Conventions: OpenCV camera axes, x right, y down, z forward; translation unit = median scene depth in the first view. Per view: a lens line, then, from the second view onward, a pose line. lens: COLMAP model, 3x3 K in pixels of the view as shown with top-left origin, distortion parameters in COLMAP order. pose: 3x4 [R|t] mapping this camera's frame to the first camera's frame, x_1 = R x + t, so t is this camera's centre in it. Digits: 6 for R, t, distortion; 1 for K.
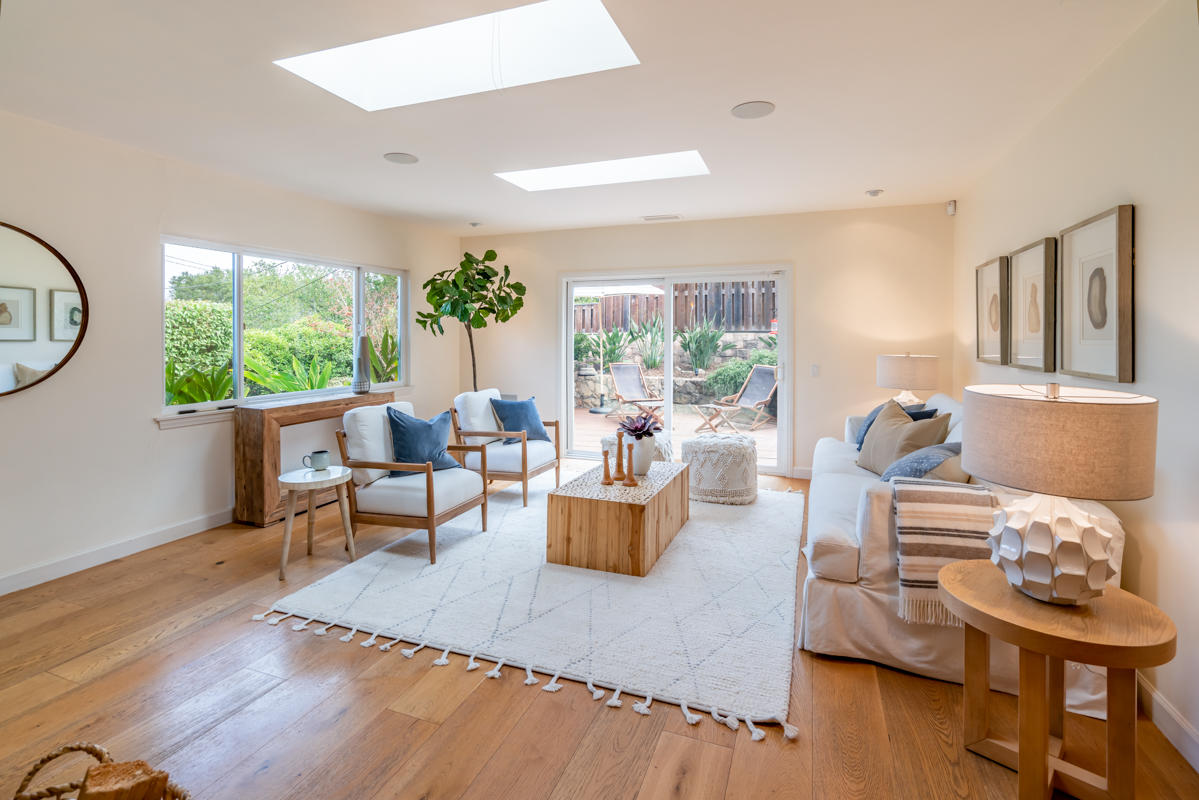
lens RADIAL K [[568.6, 0, 597.8], [0, 568.6, 338.7], [0, 0, 1]] dist [0.000097, 0.000161]
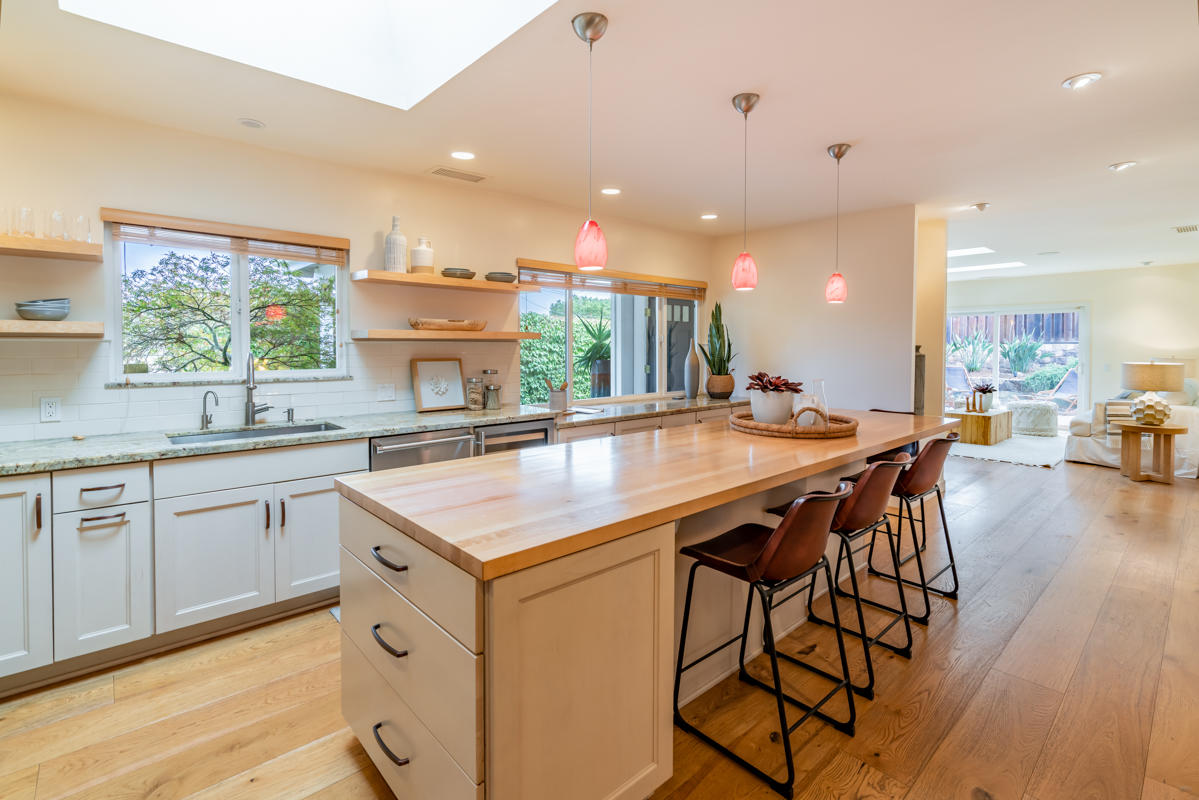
lens RADIAL K [[550.6, 0, 597.2], [0, 550.6, 357.5], [0, 0, 1]] dist [-0.001641, 0.000207]
pose [[0.889408, 0.008058, -0.457043, -0.106658], [-0.001628, 0.999894, 0.014461, 0.003391], [0.457111, -0.012118, 0.889327, -0.579883]]
